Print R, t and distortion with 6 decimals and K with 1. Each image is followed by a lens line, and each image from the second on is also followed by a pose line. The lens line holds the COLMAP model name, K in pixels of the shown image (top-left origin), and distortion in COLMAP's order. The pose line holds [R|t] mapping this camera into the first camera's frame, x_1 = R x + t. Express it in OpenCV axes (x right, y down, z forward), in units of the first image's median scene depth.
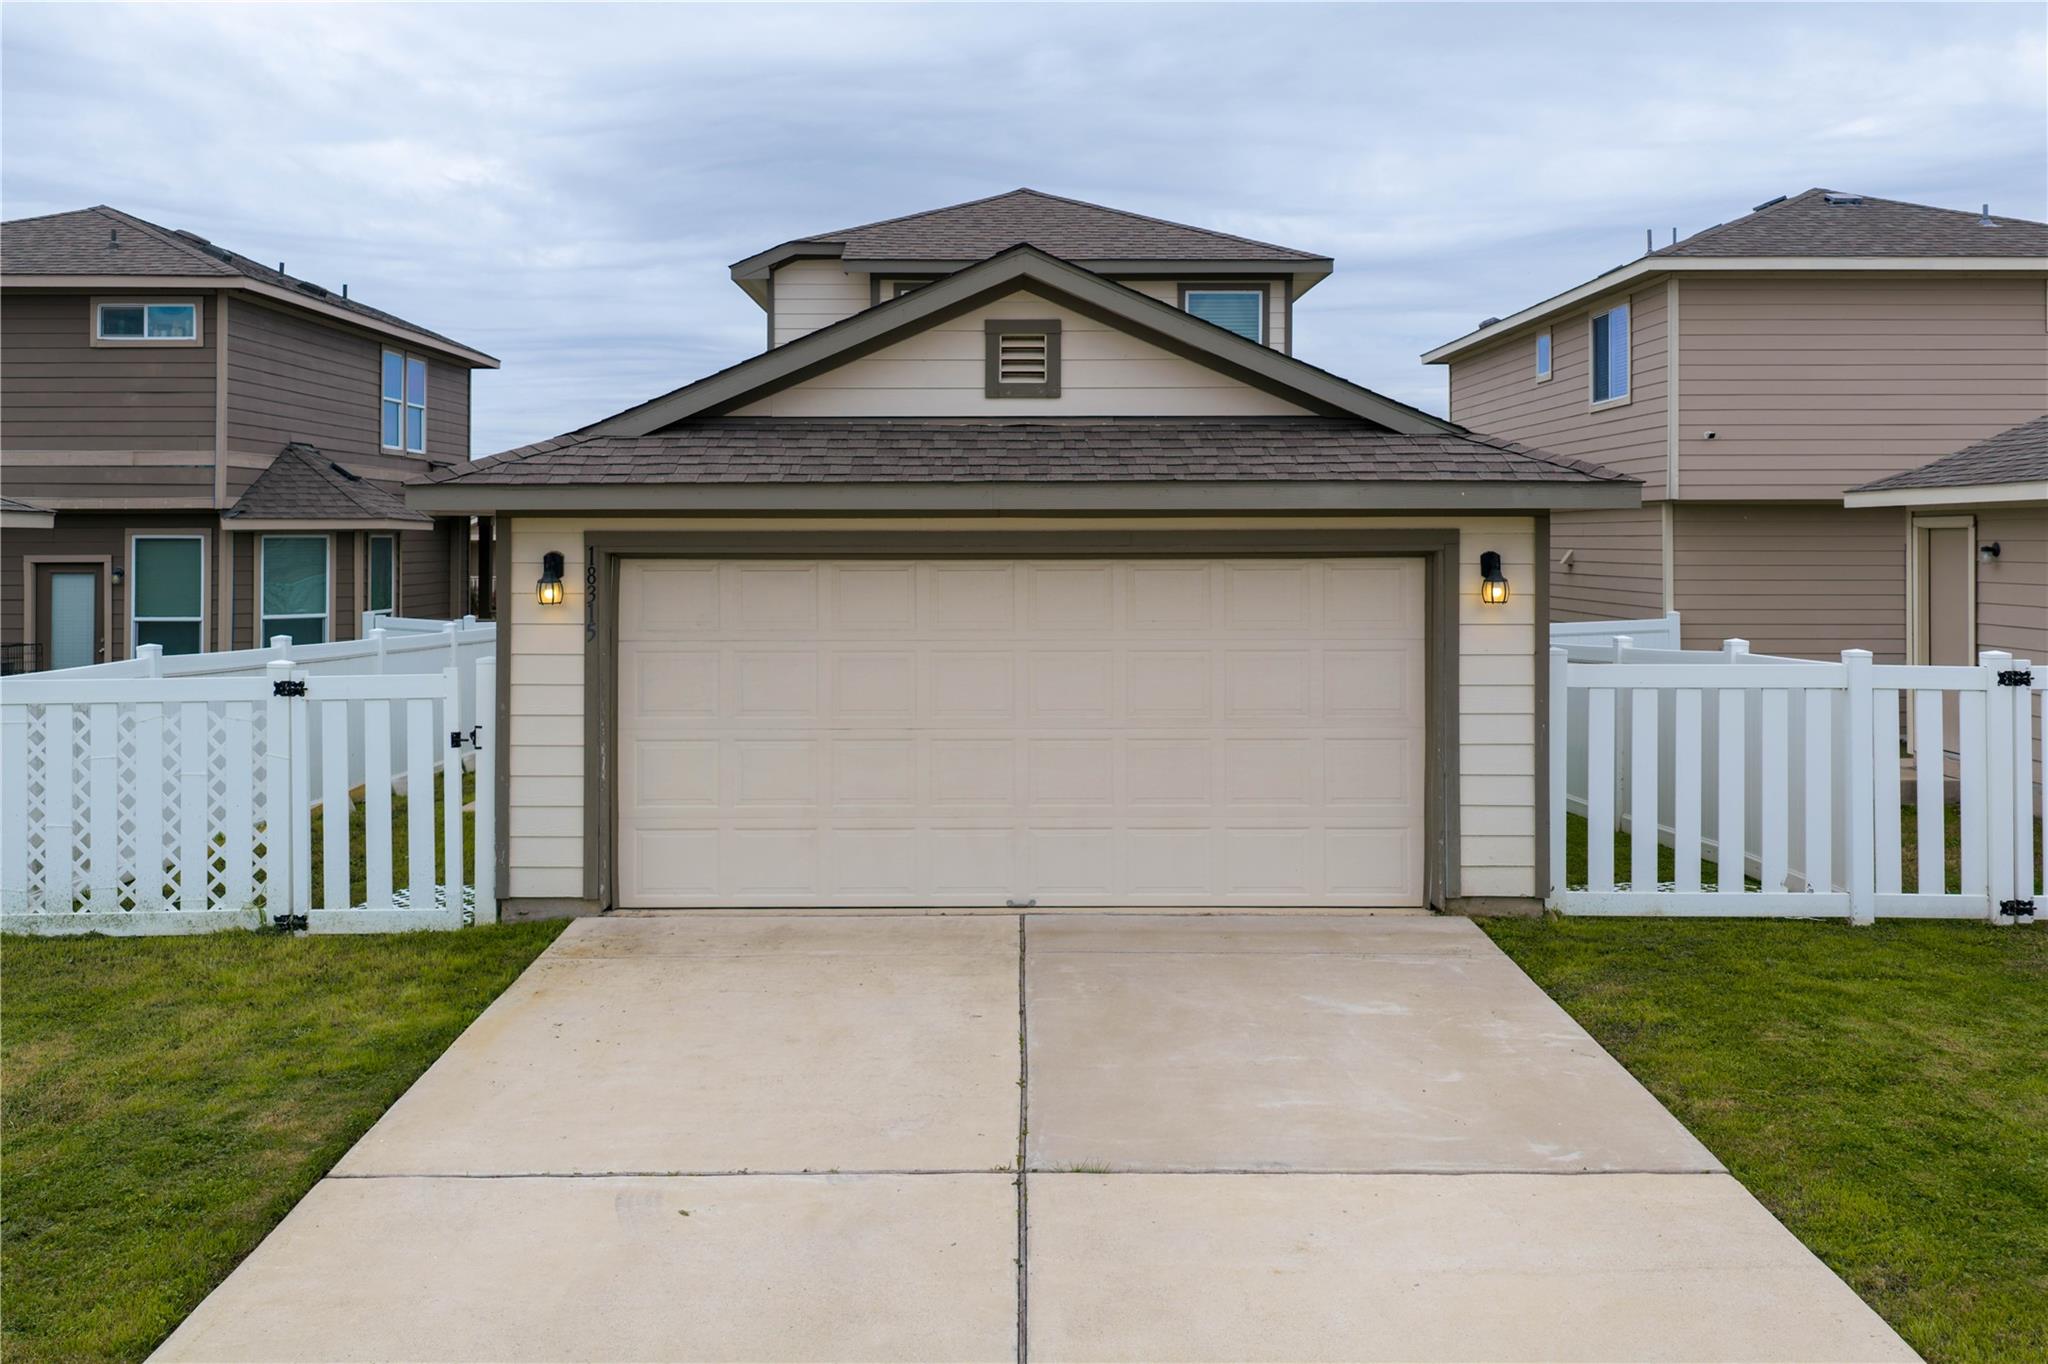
lens RADIAL K [[1748.1, 0, 1021.7], [0, 1748.1, 551.7], [0, 0, 1]] dist [0.004826, 0.000590]
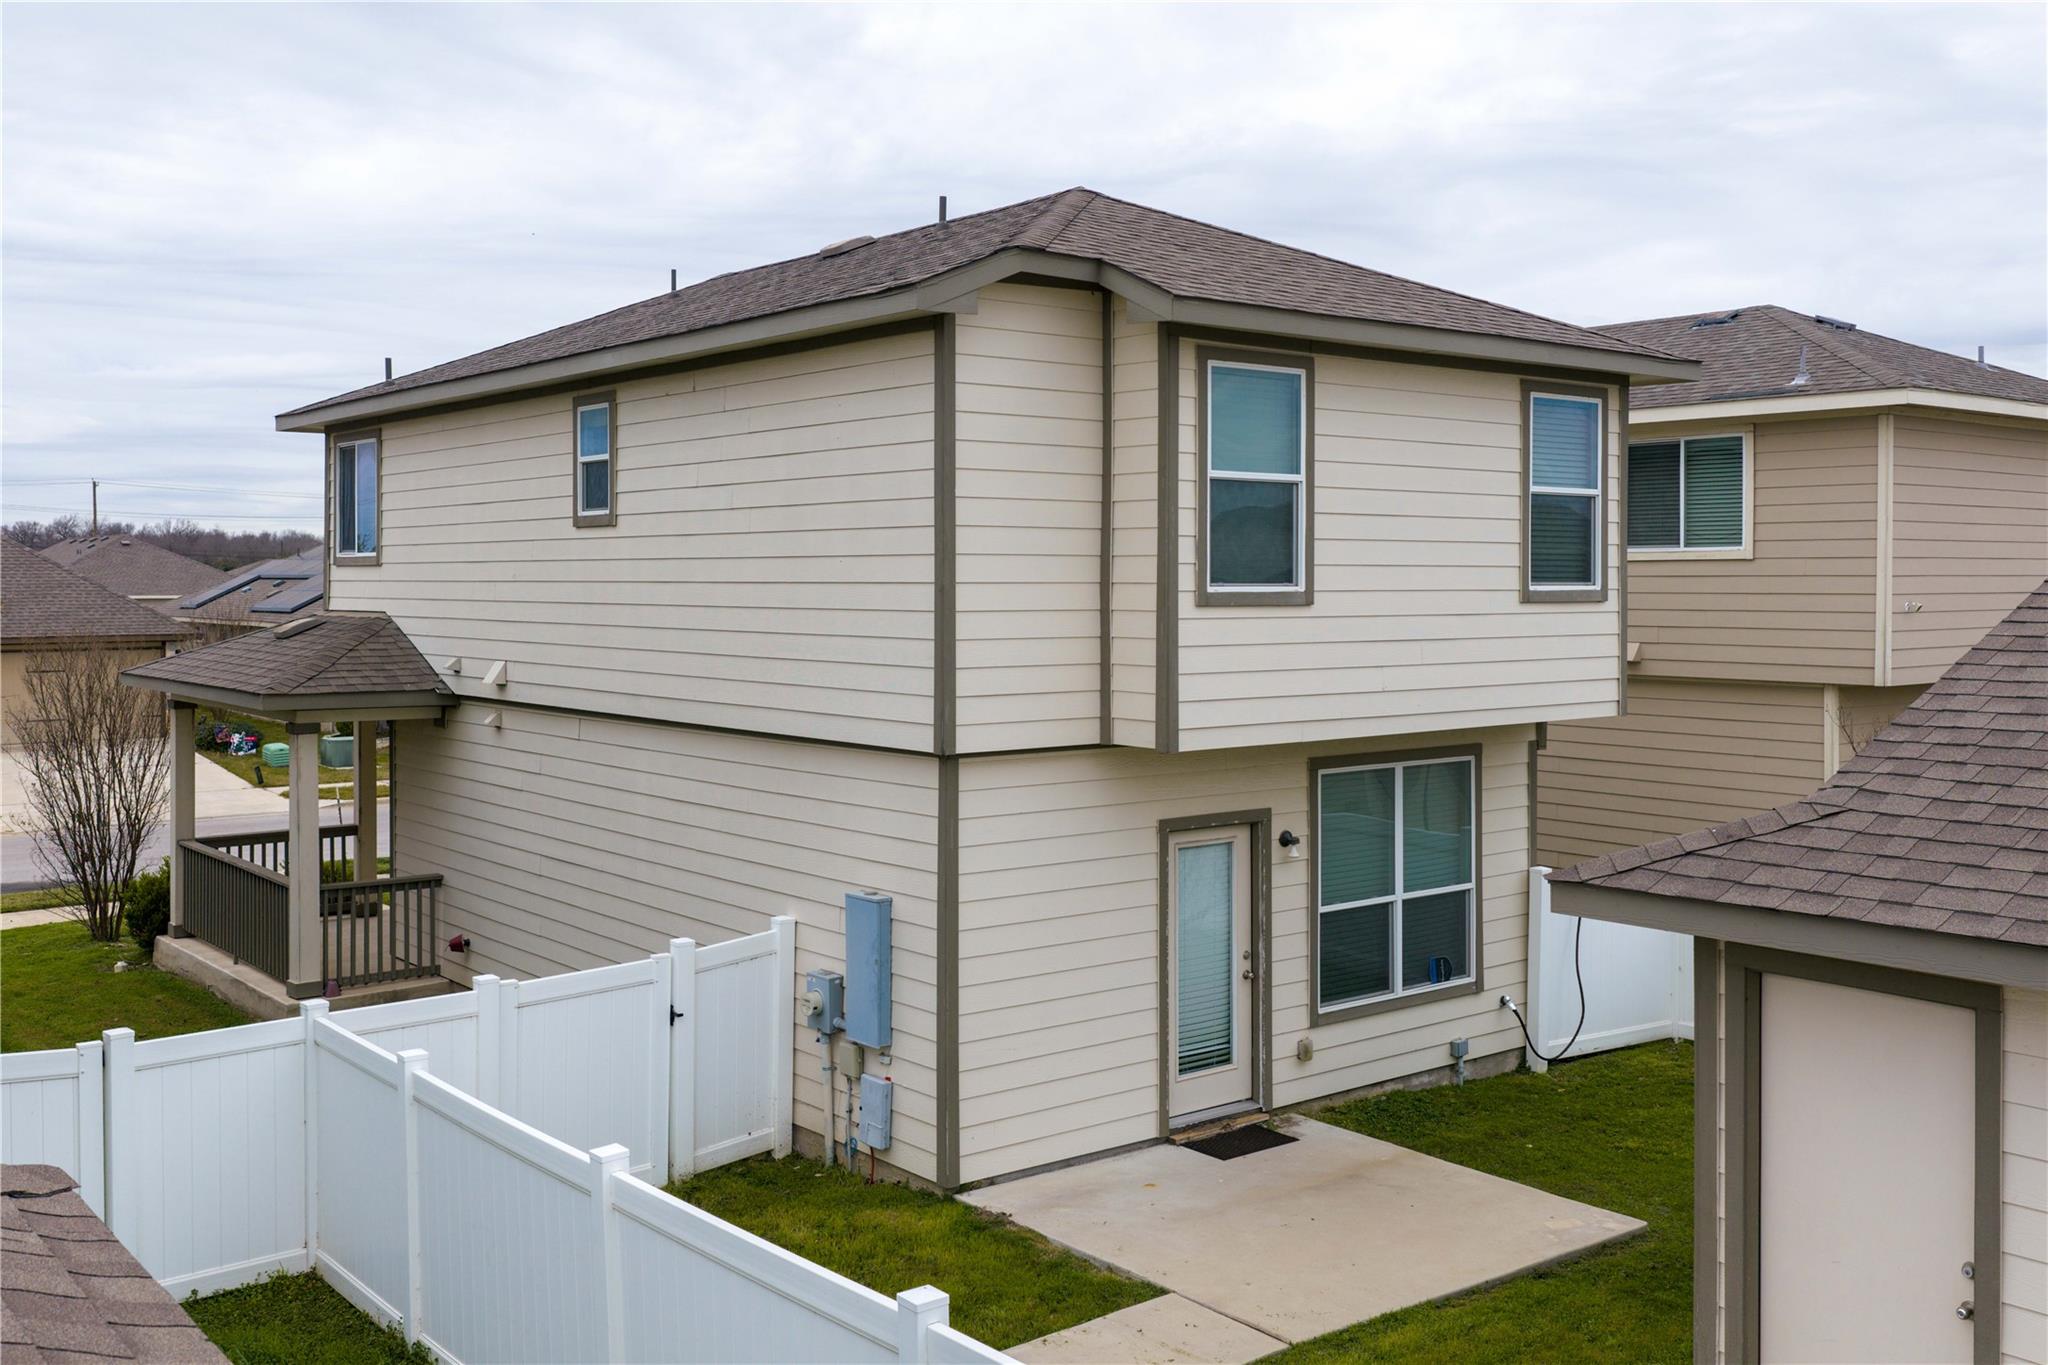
lens RADIAL K [[1835.0, 0, 1026.2], [0, 1835.0, 642.6], [0, 0, 1]] dist [0.013694, -0.011101]
pose [[0.771287, -0.024239, 0.636026, -0.923767], [0.011258, 0.999638, 0.024445, -0.160233], [-0.636388, -0.011694, 0.771280, 1.246296]]
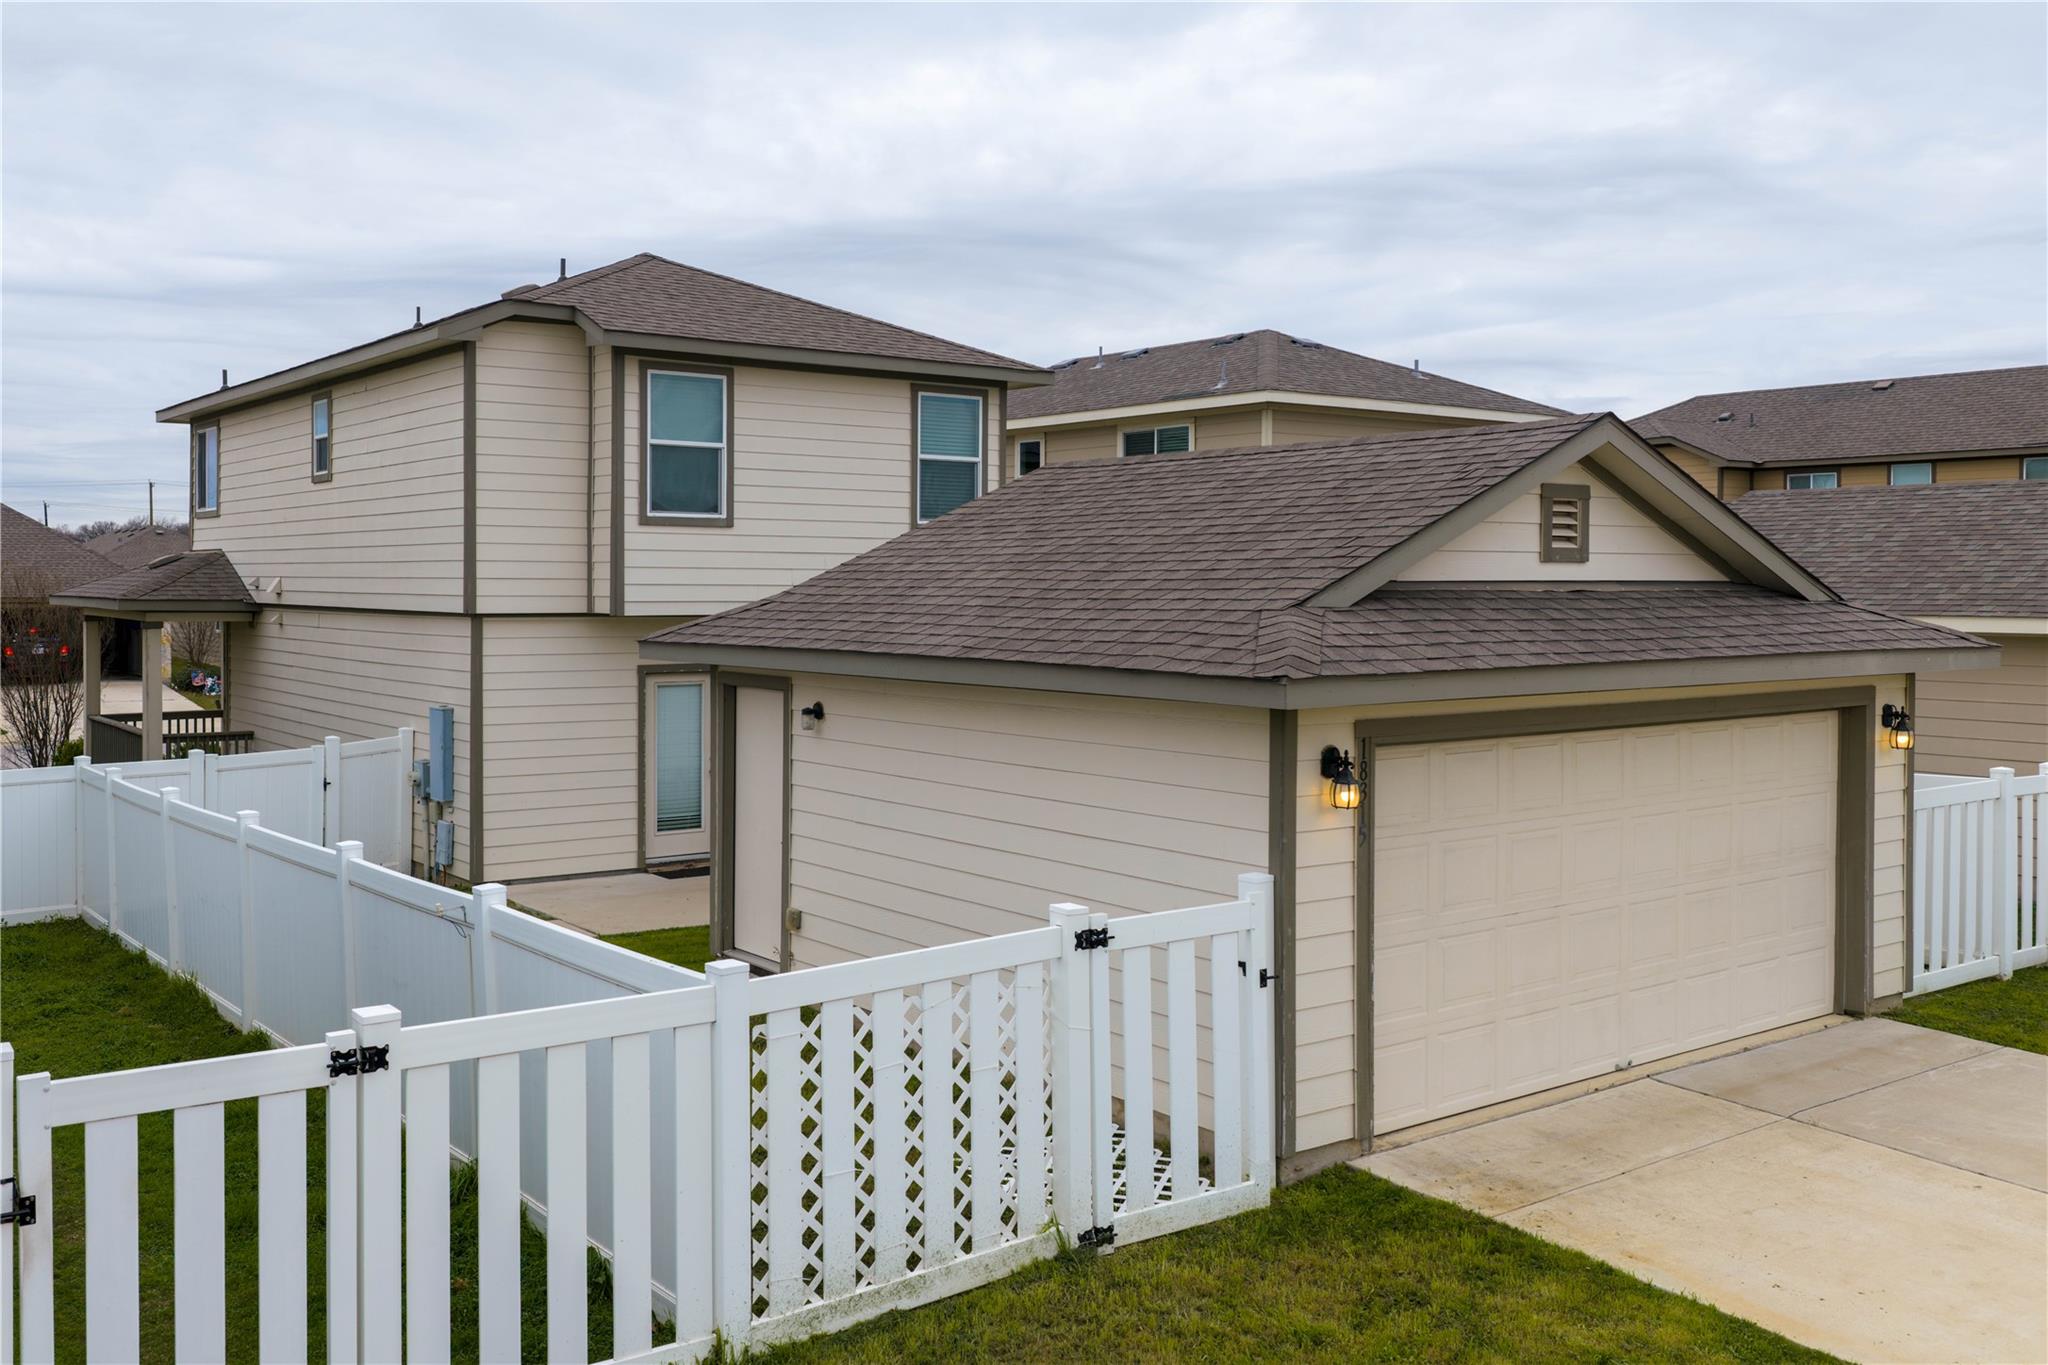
lens RADIAL K [[1802.6, 0, 1024.0], [0, 1802.6, 682.5], [0, 0, 1]] dist [0.006508, 0.001347]
pose [[0.796429, -0.029714, 0.604002, -0.893468], [0.006201, 0.999141, 0.040976, -0.065641], [-0.604701, -0.028889, 0.795929, 0.377851]]
